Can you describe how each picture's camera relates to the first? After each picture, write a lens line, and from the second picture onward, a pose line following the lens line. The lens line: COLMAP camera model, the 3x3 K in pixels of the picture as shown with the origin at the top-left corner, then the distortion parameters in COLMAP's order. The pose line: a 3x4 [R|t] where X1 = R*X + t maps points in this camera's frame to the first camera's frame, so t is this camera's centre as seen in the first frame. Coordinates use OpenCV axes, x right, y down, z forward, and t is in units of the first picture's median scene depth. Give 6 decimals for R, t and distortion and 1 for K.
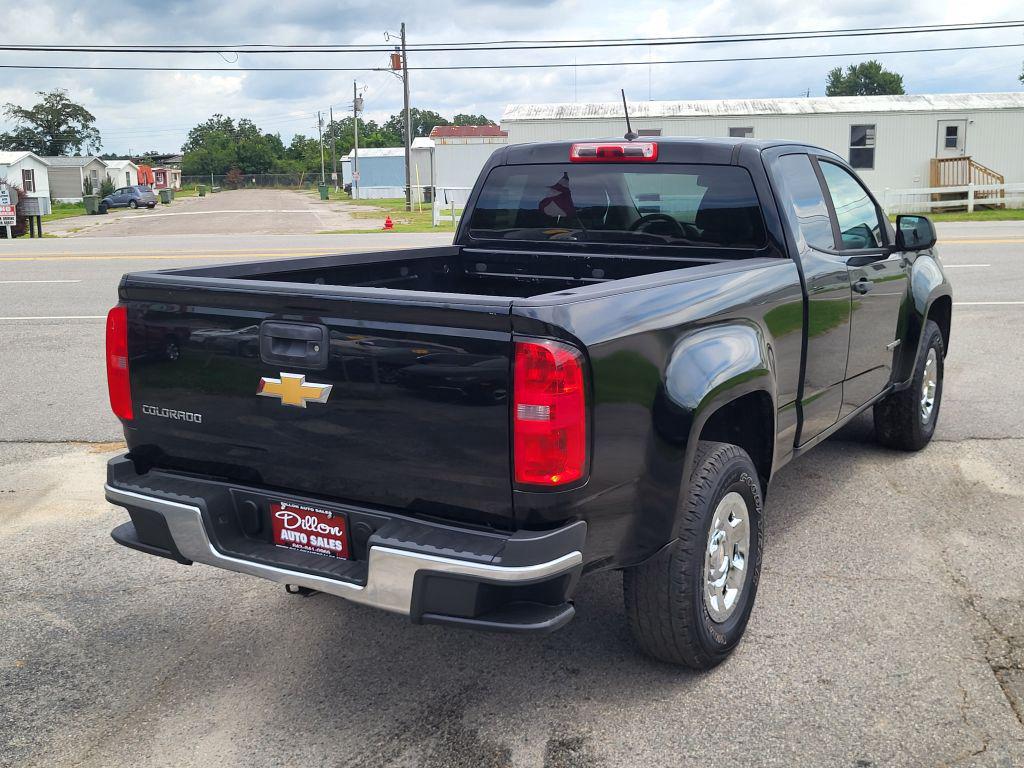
lens RADIAL K [[1173.0, 0, 512.0], [0, 1173.0, 384.0], [0, 0, 1]] dist [0.017852, 0.050500]
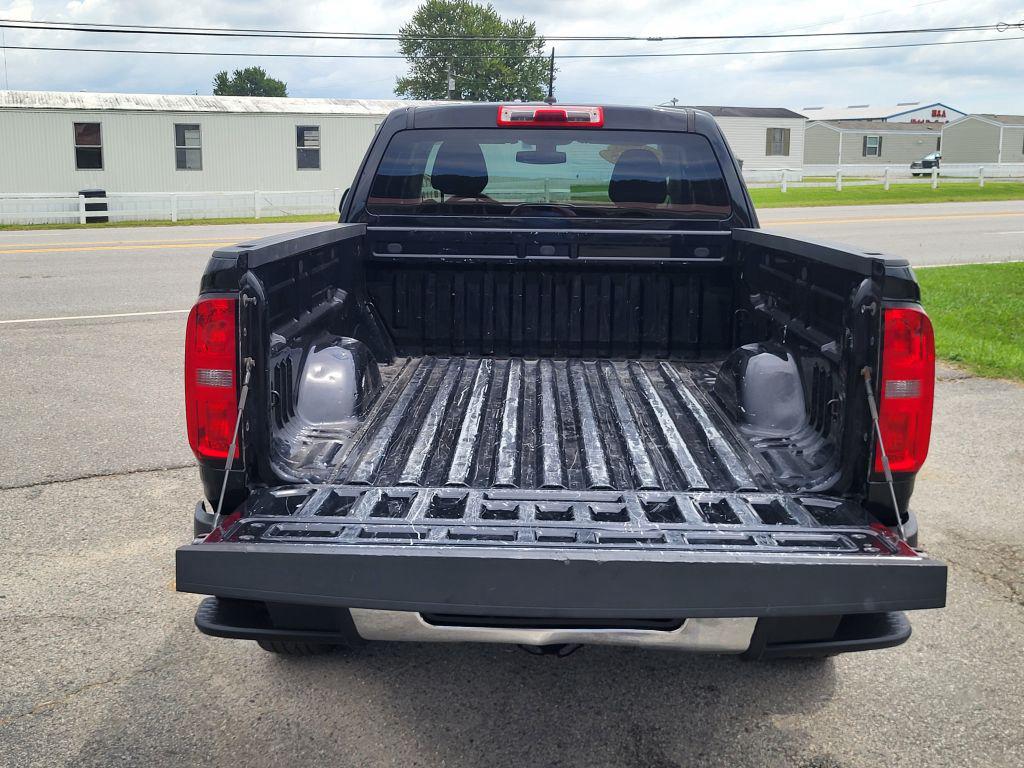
lens RADIAL K [[1172.2, 0, 507.5], [0, 1172.2, 385.5], [0, 0, 1]] dist [0.015406, 0.050742]
pose [[0.868926, -0.076775, 0.488952, -0.563277], [0.078127, 0.996787, 0.017673, -0.013781], [-0.488737, 0.022844, 0.872132, 0.330966]]
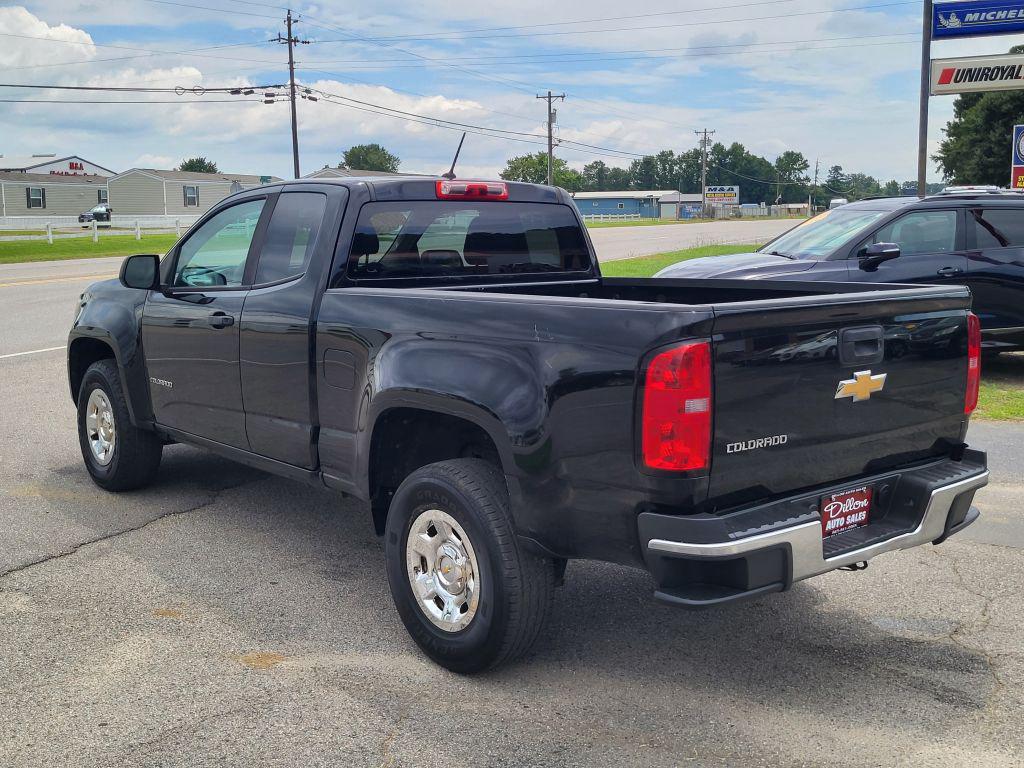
lens RADIAL K [[1172.2, 0, 507.5], [0, 1172.2, 385.5], [0, 0, 1]] dist [0.015406, 0.050742]
pose [[0.323027, -0.129801, 0.937446, -1.307089], [0.181265, 0.980697, 0.073329, -0.135025], [-0.928868, 0.146239, 0.340320, 0.892314]]
